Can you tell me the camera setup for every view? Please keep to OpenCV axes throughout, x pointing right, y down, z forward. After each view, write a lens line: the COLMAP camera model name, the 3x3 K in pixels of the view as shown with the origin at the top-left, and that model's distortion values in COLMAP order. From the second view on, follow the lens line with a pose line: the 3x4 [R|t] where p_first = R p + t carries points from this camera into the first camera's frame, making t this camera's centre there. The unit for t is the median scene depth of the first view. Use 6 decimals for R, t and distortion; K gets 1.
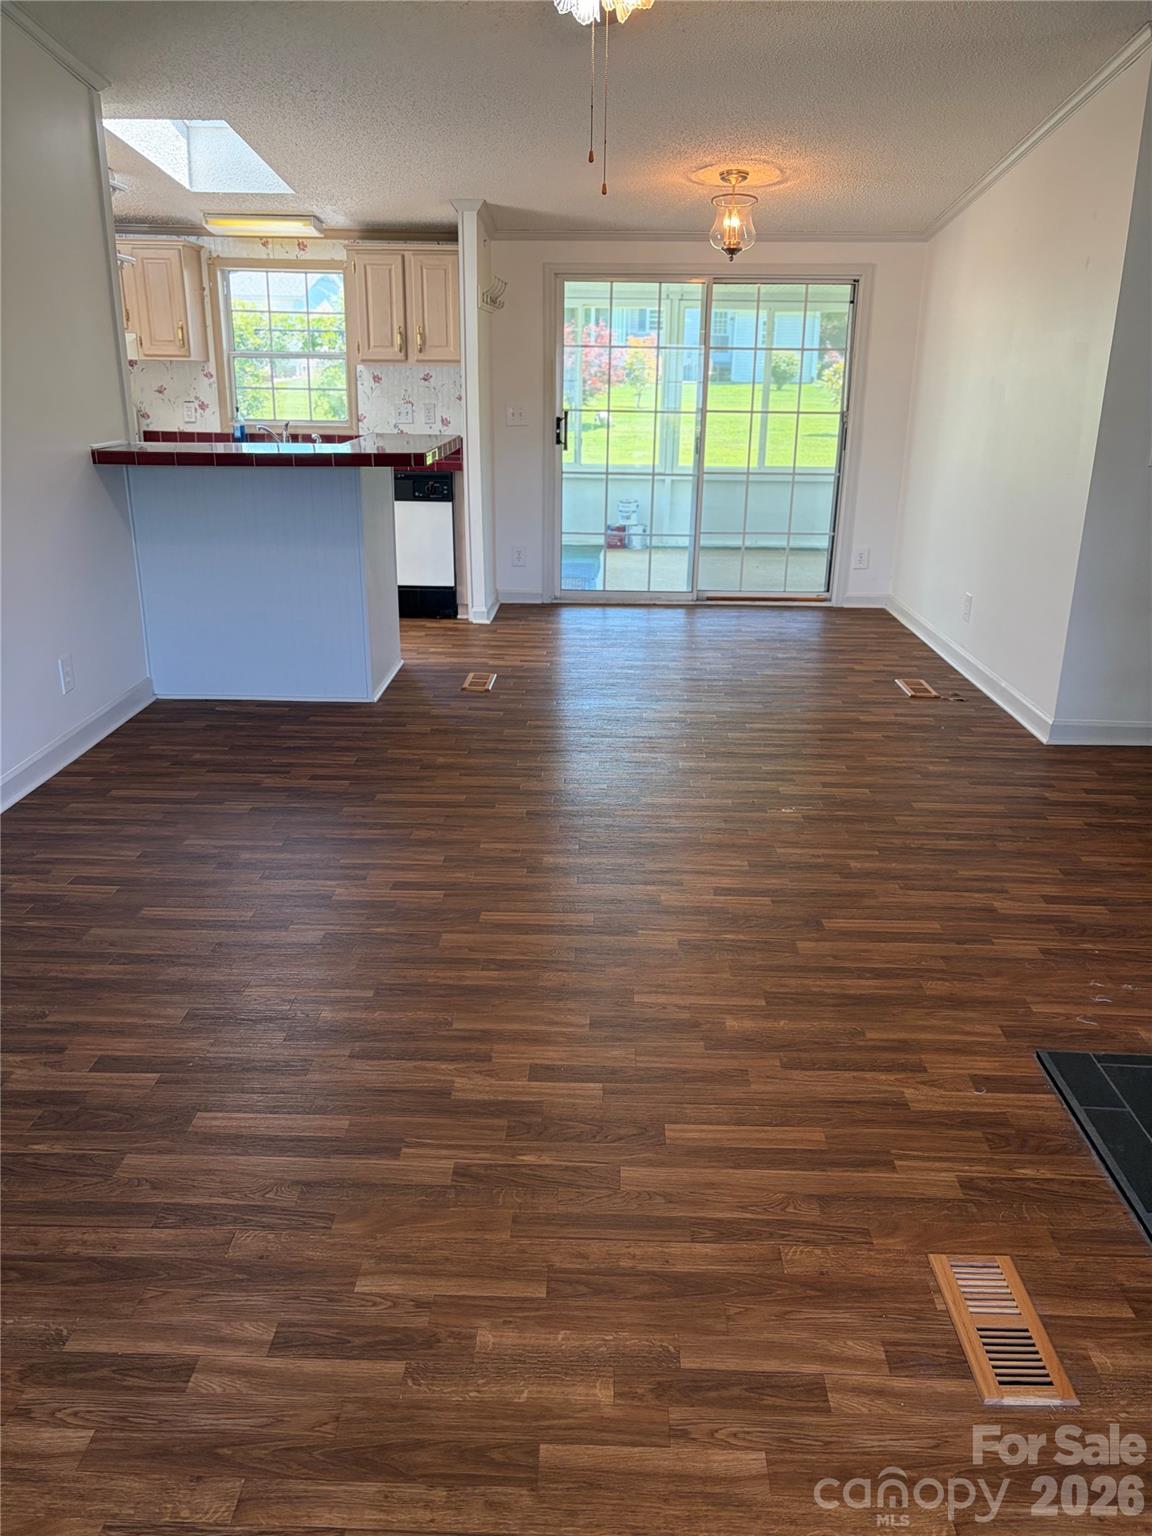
lens RADIAL K [[1157.9, 0, 597.2], [0, 1157.9, 798.3], [0, 0, 1]] dist [0.021277, -0.028164]
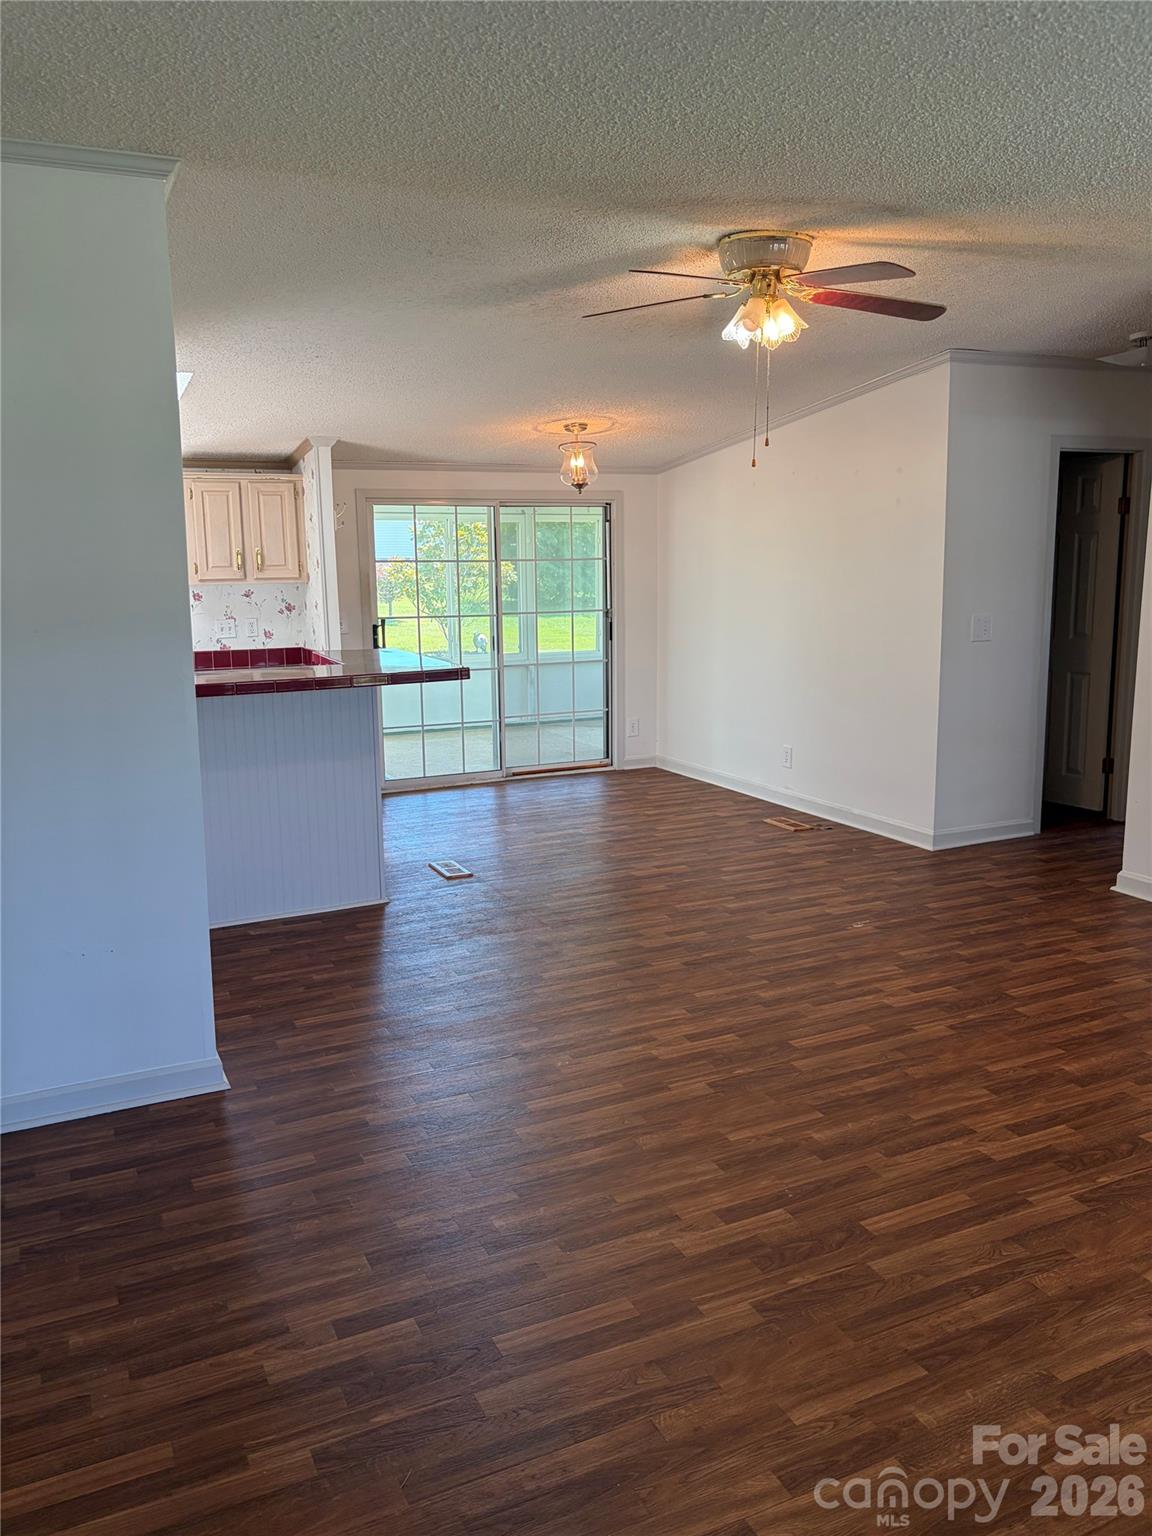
lens RADIAL K [[1157.9, 0, 579.8], [0, 1157.9, 784.2], [0, 0, 1]] dist [0.021277, -0.028164]
pose [[0.891353, -0.111195, 0.439460, -0.382471], [0.178766, 0.977106, -0.115355, -0.028891], [-0.416573, 0.181382, 0.890824, -0.005989]]
